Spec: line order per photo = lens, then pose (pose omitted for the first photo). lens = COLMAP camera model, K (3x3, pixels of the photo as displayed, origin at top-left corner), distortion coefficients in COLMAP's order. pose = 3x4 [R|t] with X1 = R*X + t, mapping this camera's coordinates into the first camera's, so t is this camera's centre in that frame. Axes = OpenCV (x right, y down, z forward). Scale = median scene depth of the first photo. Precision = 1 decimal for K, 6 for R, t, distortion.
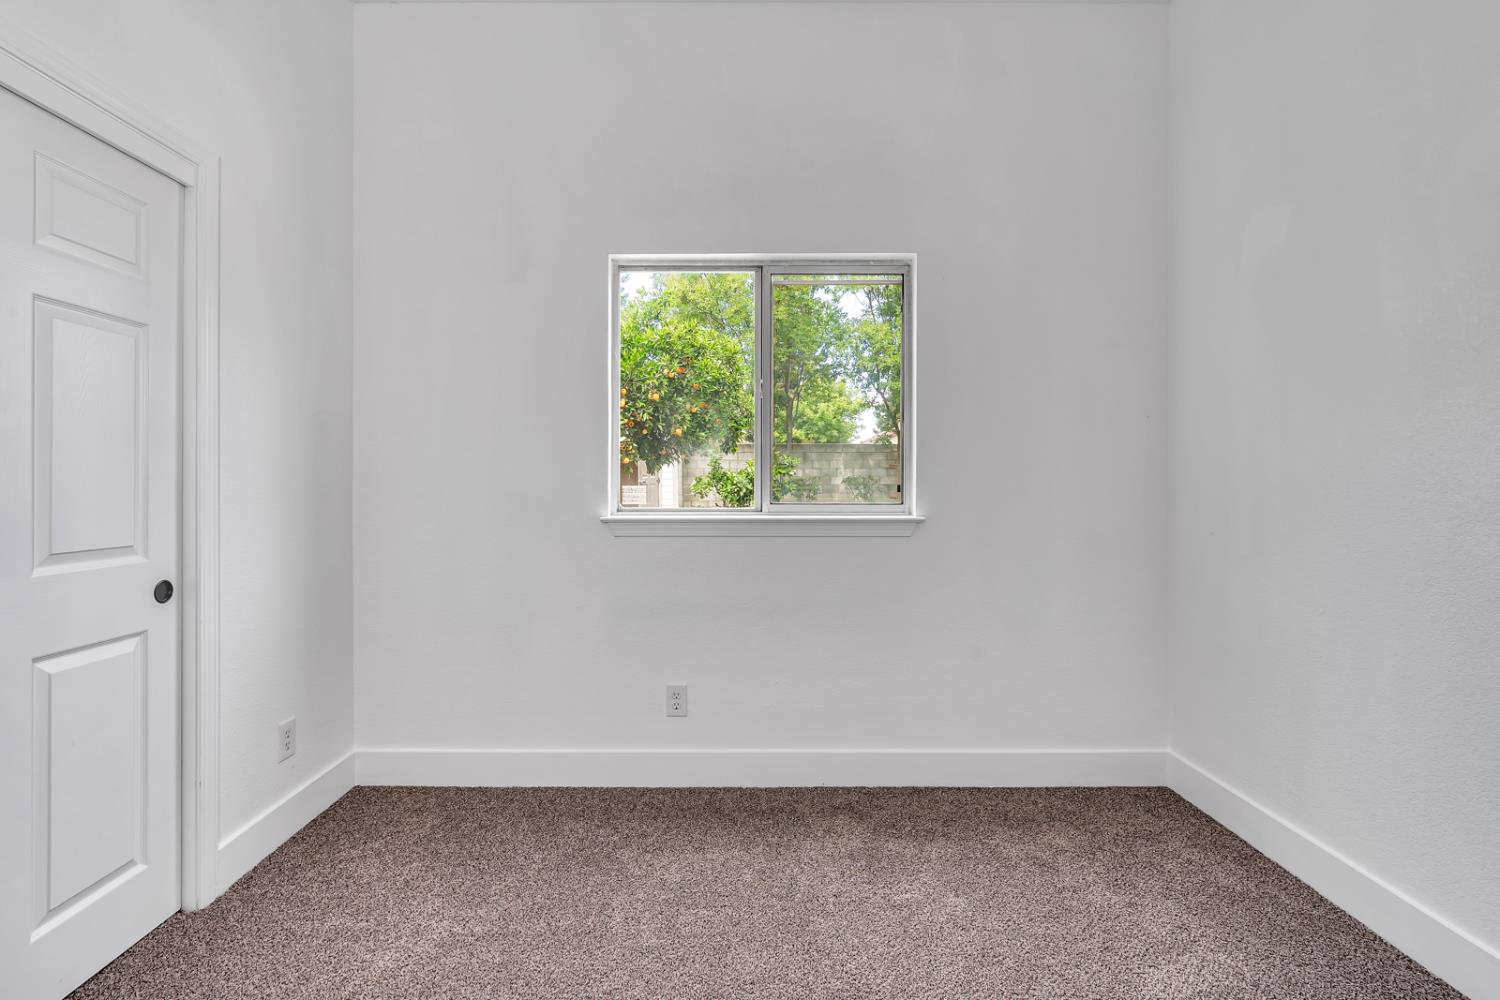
lens RADIAL K [[692.8, 0, 740.5], [0, 692.8, 492.2], [0, 0, 1]] dist [-0.009382, 0.003065]
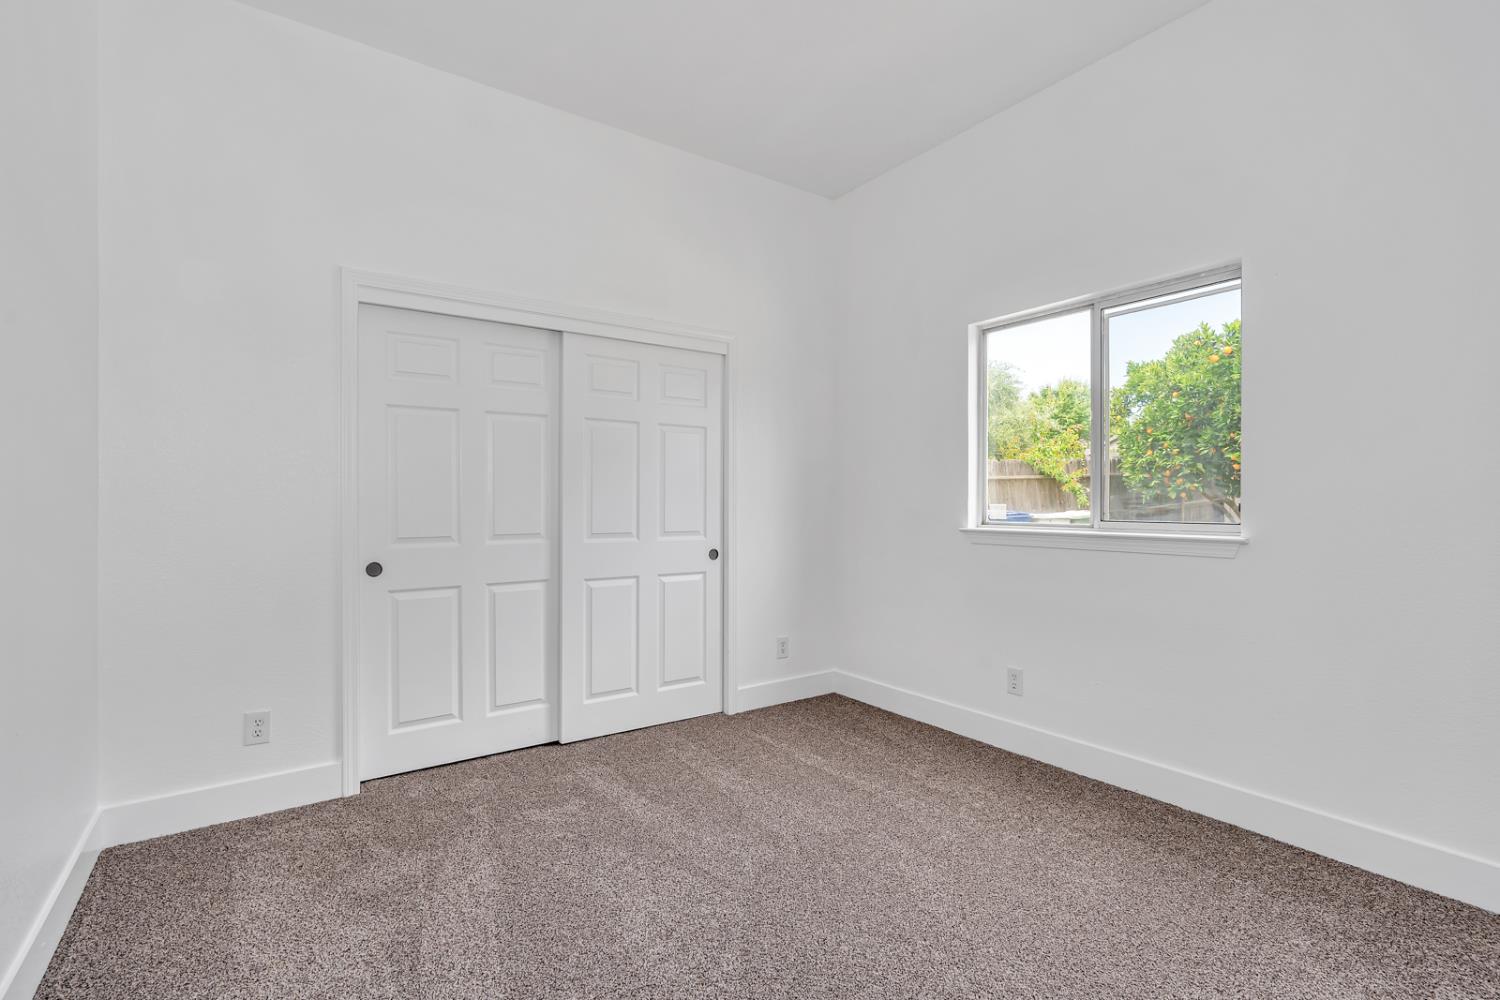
lens RADIAL K [[692.8, 0, 752.7], [0, 692.8, 512.4], [0, 0, 1]] dist [-0.009382, 0.003065]
pose [[0.576876, 0.011343, -0.816753, 0.637960], [-0.009510, 0.999929, 0.007170, 0.001425], [0.816776, 0.003631, 0.576943, -0.074280]]
